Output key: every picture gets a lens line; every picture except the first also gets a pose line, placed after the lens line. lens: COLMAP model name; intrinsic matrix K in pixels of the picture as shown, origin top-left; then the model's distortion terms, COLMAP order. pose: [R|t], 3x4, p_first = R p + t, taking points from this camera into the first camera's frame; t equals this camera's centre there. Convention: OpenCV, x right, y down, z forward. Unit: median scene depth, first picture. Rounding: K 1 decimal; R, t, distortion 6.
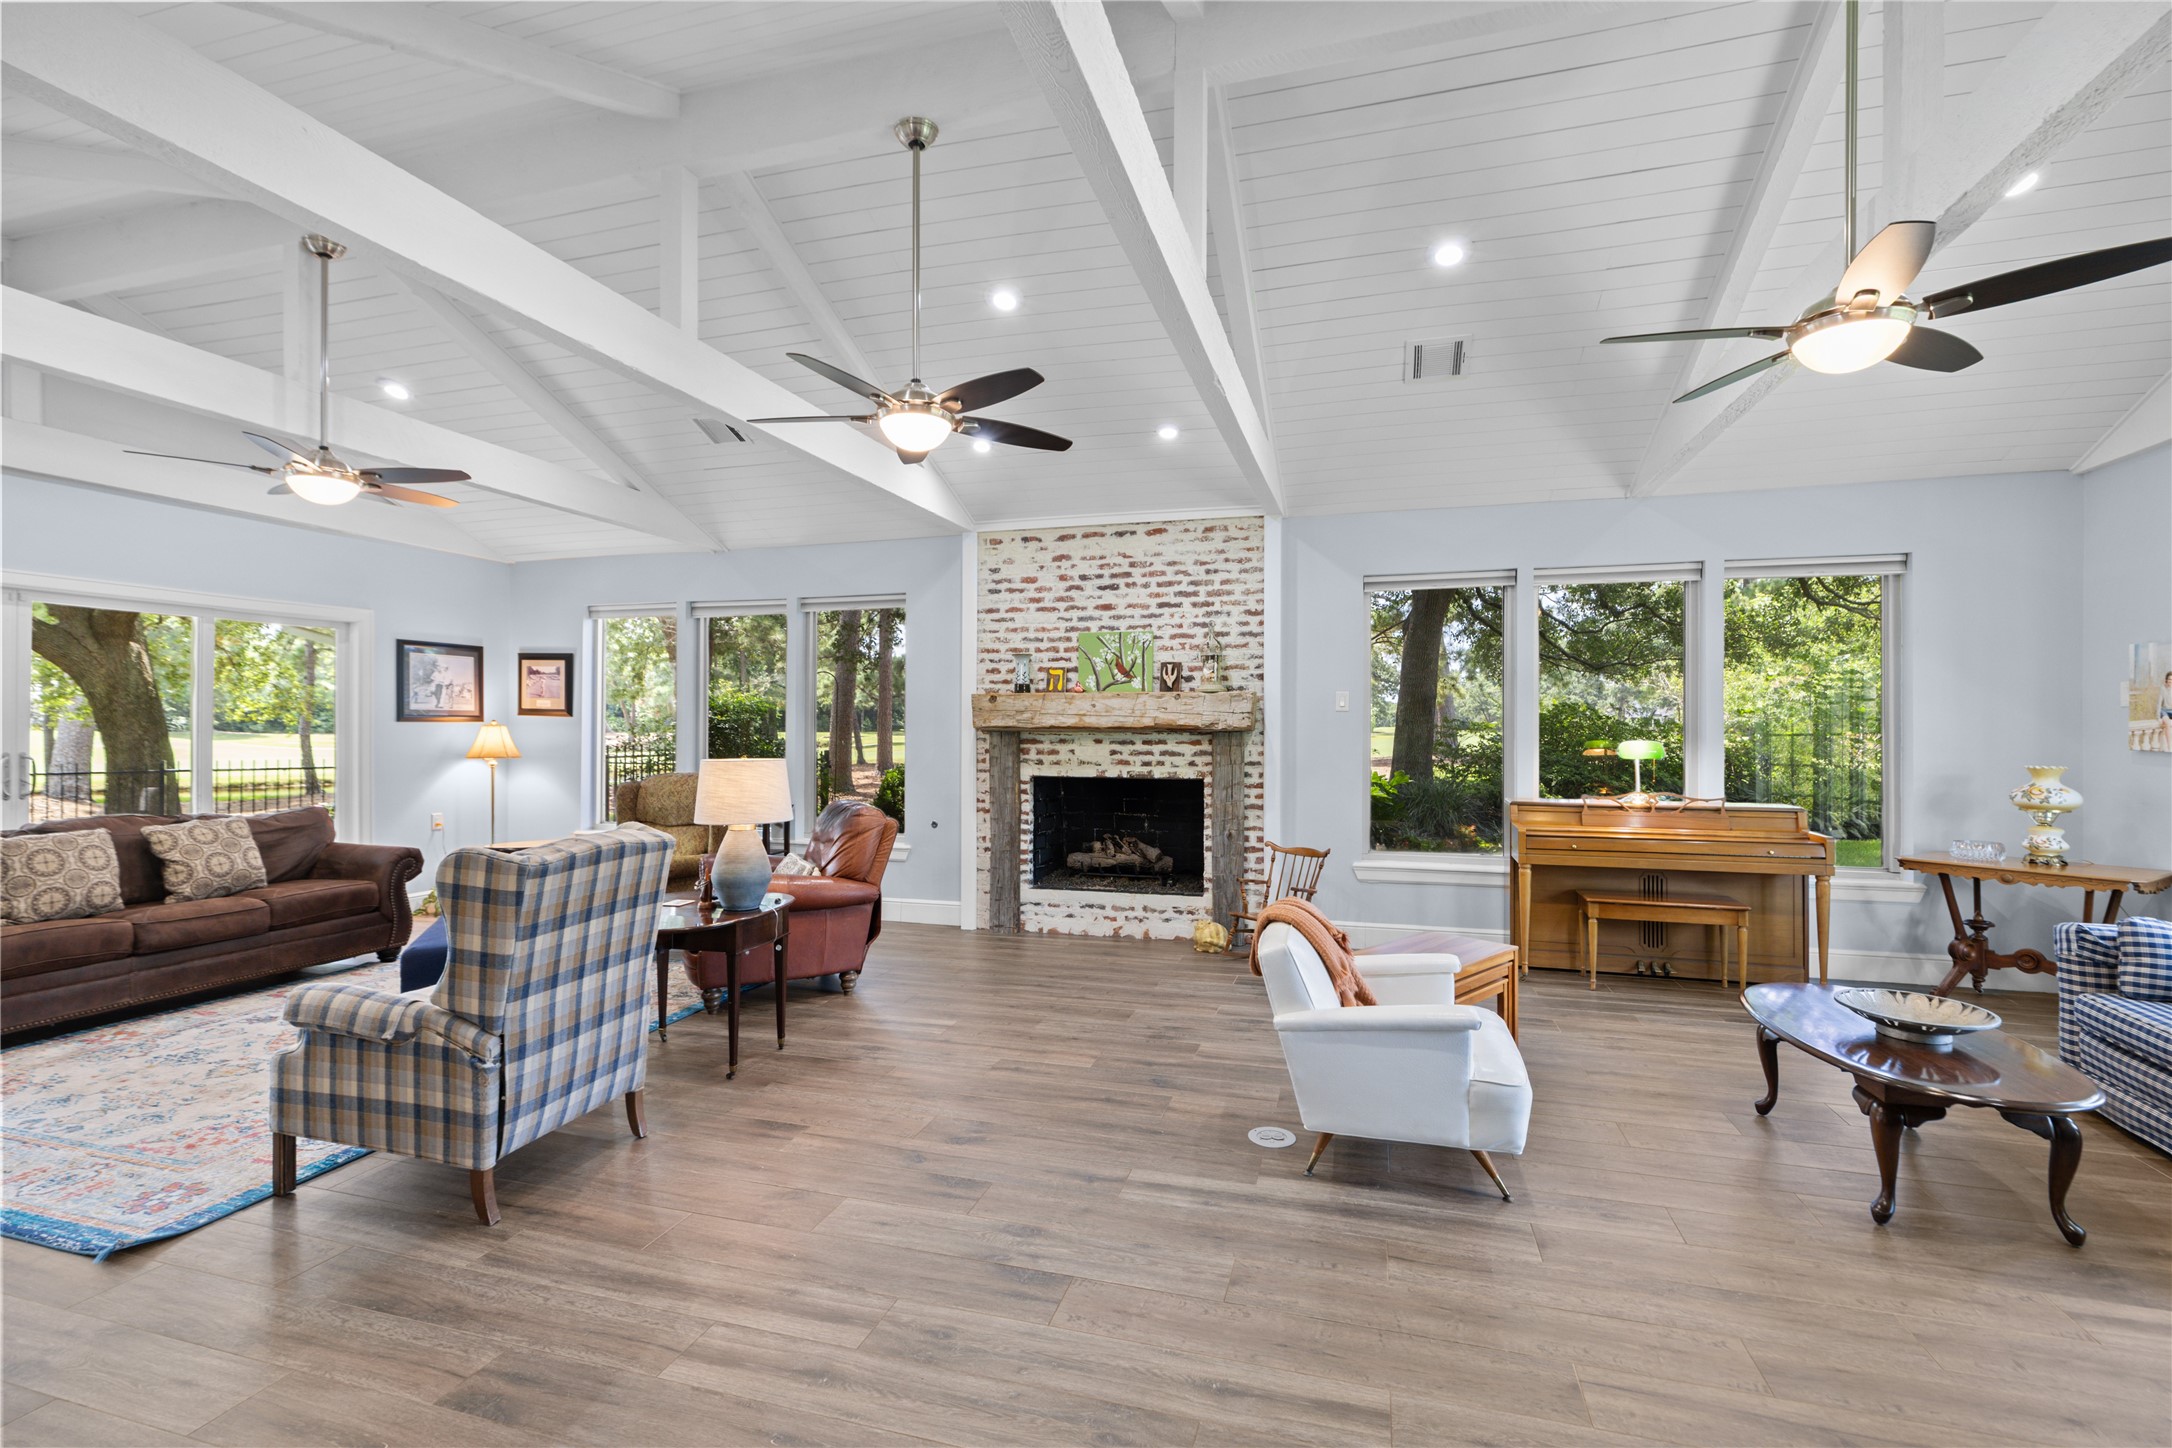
lens RADIAL K [[971.1, 0, 1090.4], [0, 971.1, 720.5], [0, 0, 1]] dist [0.004778, -0.001274]
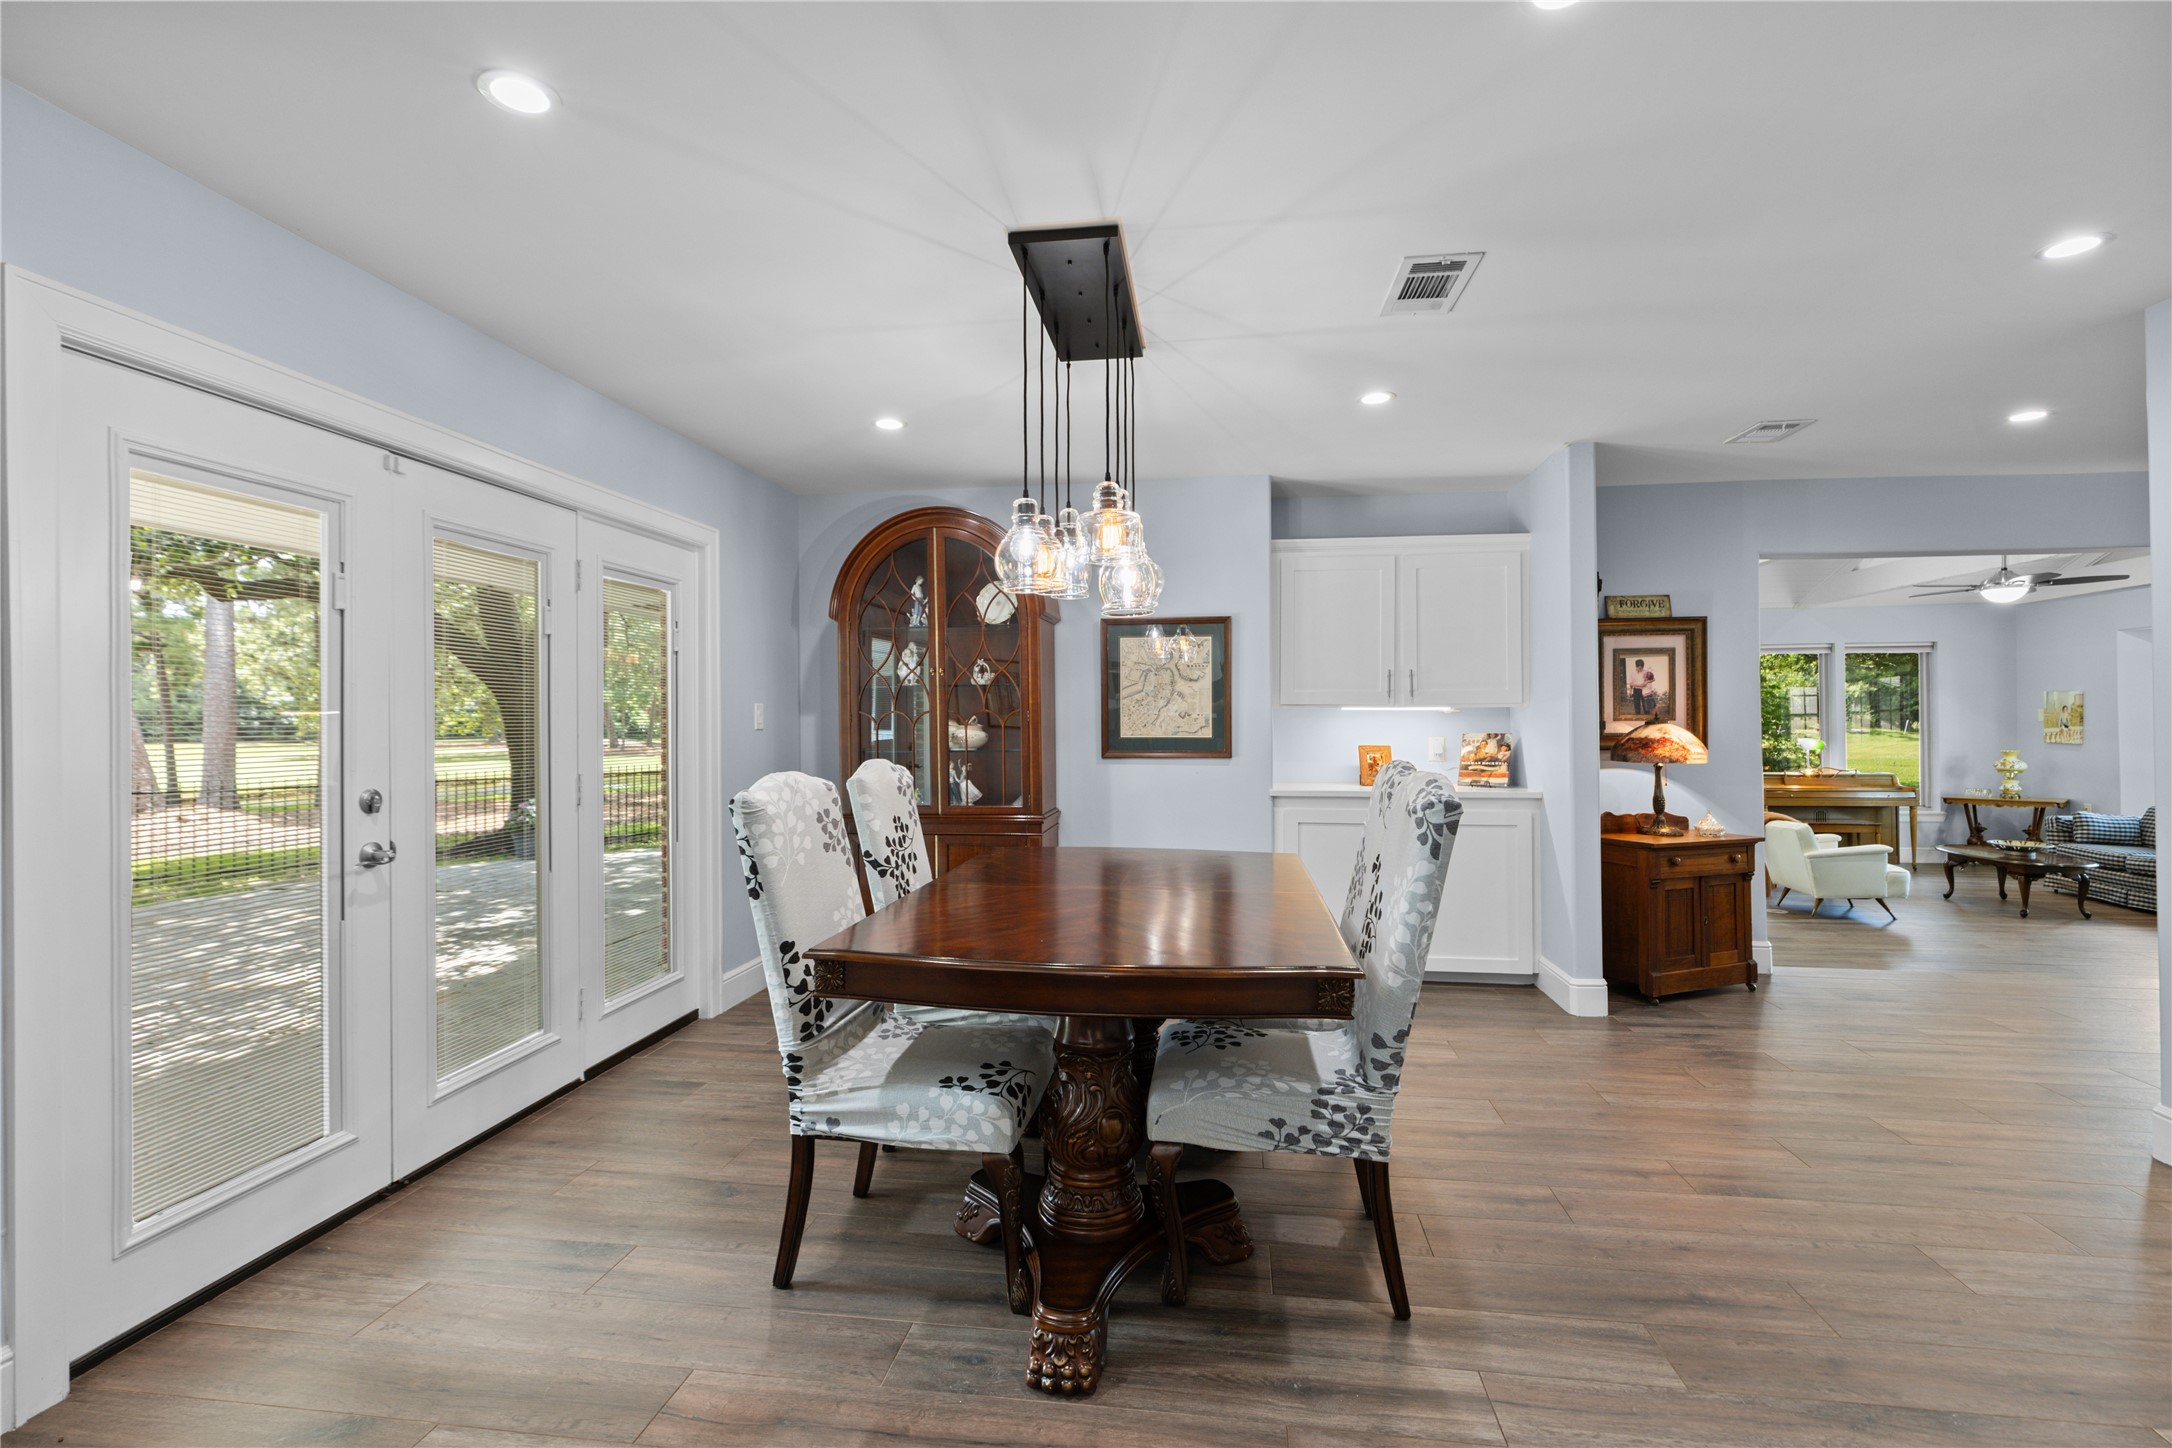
lens RADIAL K [[981.2, 0, 1084.4], [0, 981.2, 719.6], [0, 0, 1]] dist [0.008258, -0.000432]
pose [[0.987703, -0.004786, 0.156268, -1.297925], [0.005406, 0.999979, -0.003546, -0.022422], [-0.156248, 0.004347, 0.987708, -0.771845]]
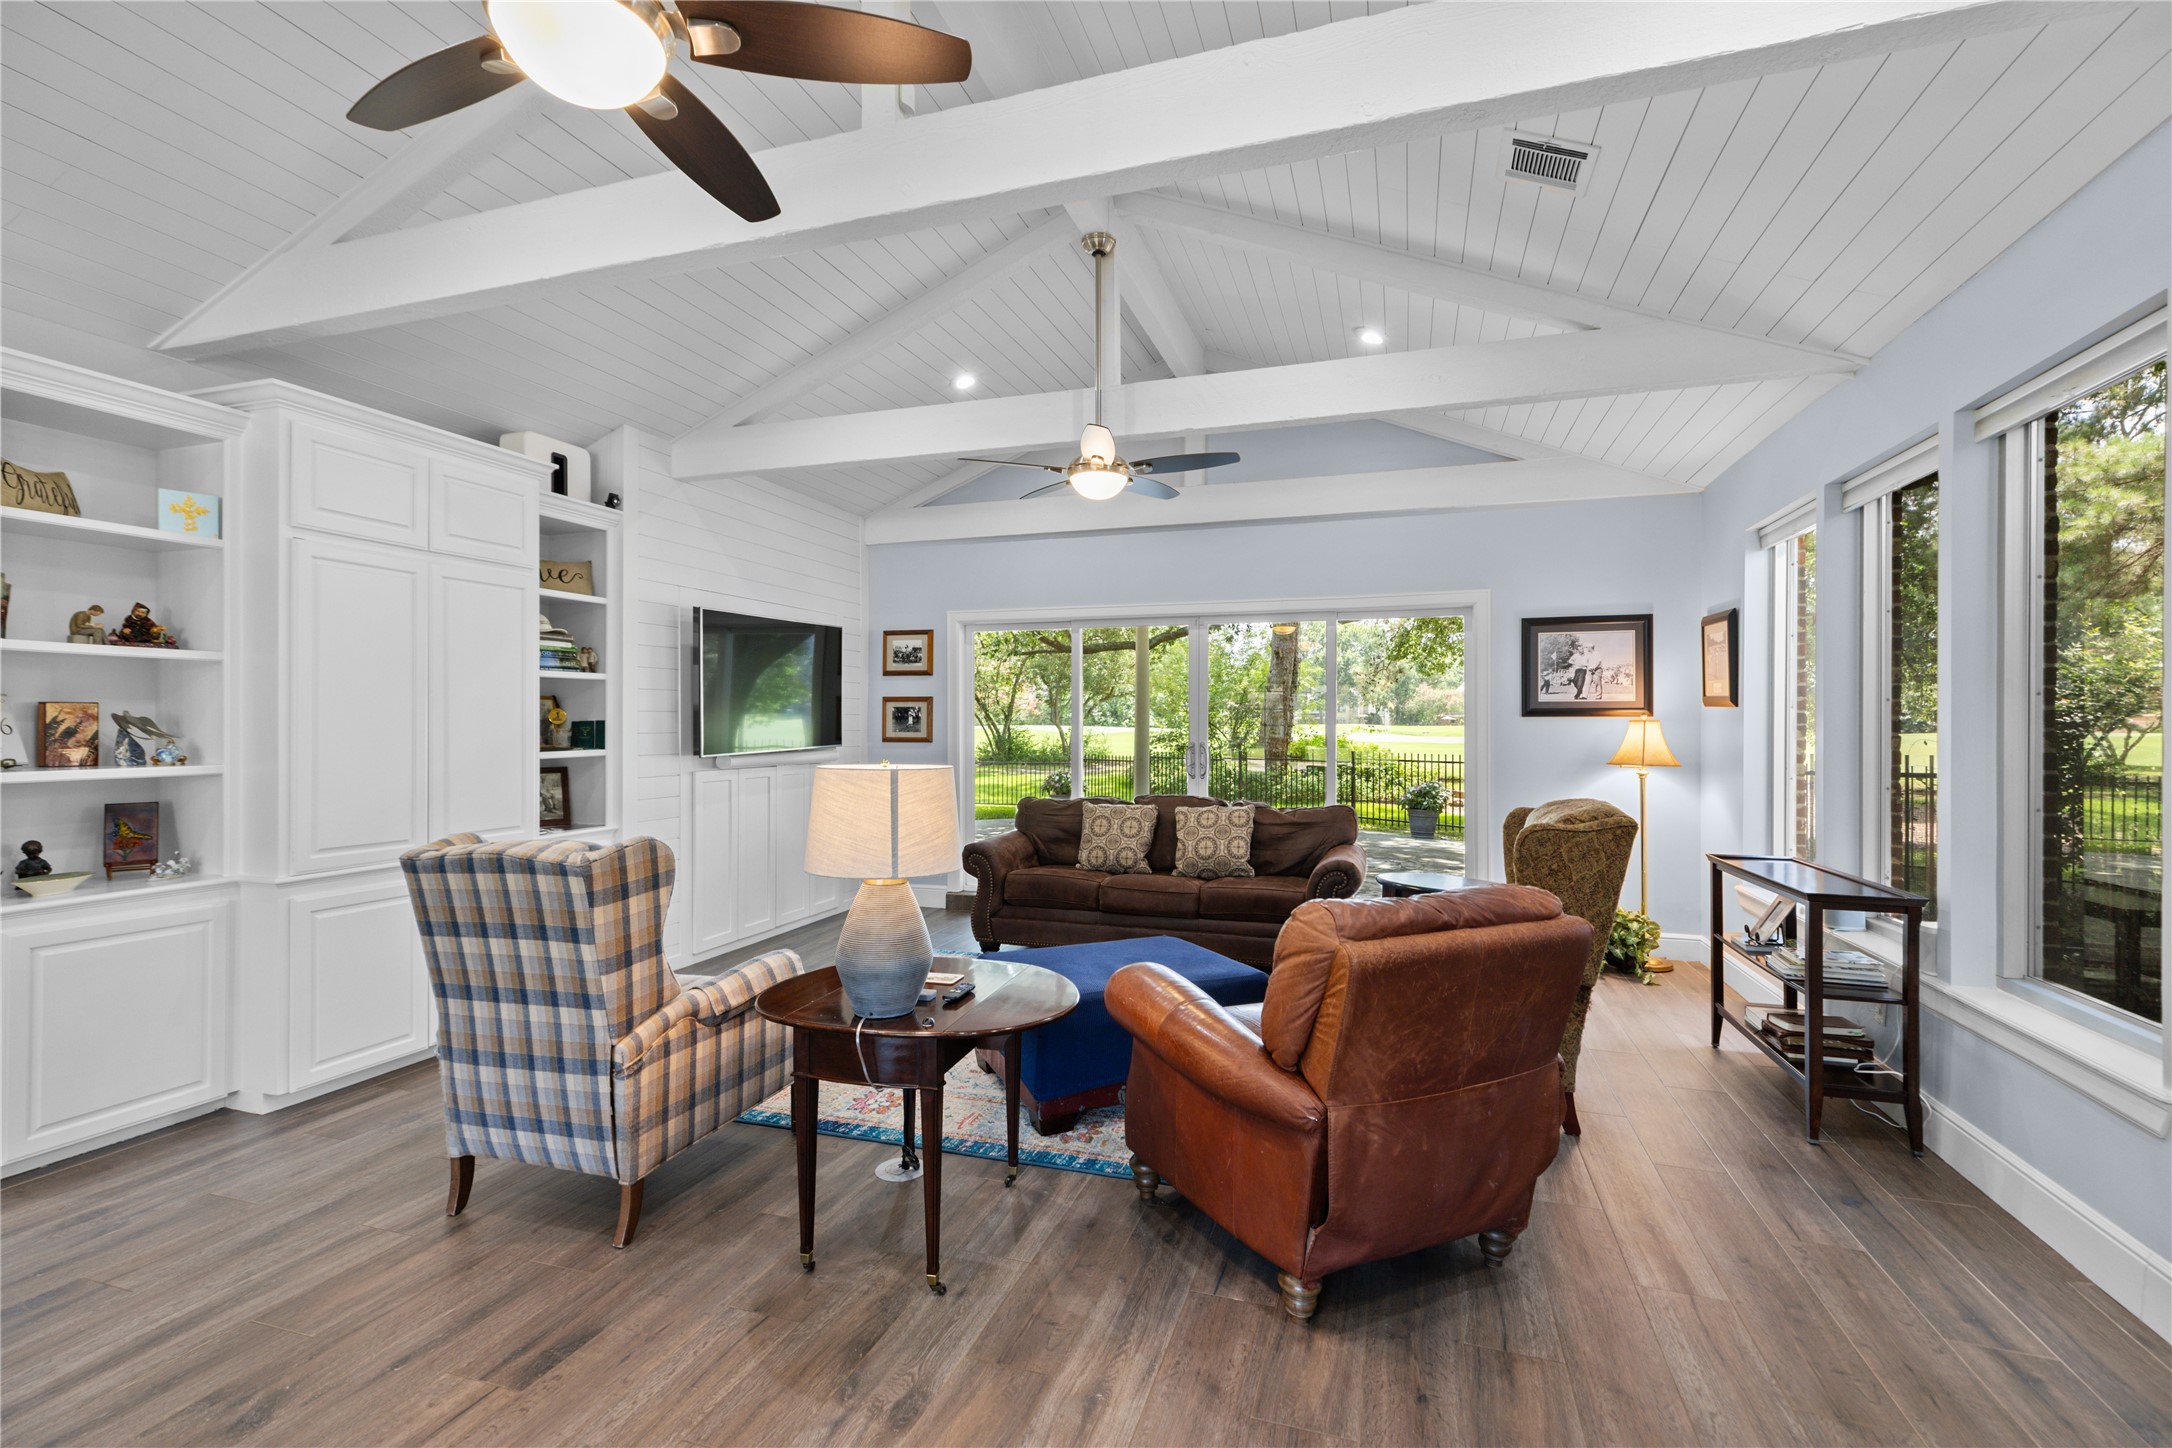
lens RADIAL K [[971.1, 0, 1080.6], [0, 971.1, 723.6], [0, 0, 1]] dist [0.004778, -0.001274]
pose [[-0.035566, -0.004668, -0.999356, 0.201534], [0.001440, 0.999988, -0.004722, 0.015557], [0.999366, -0.001607, -0.035559, 0.967658]]
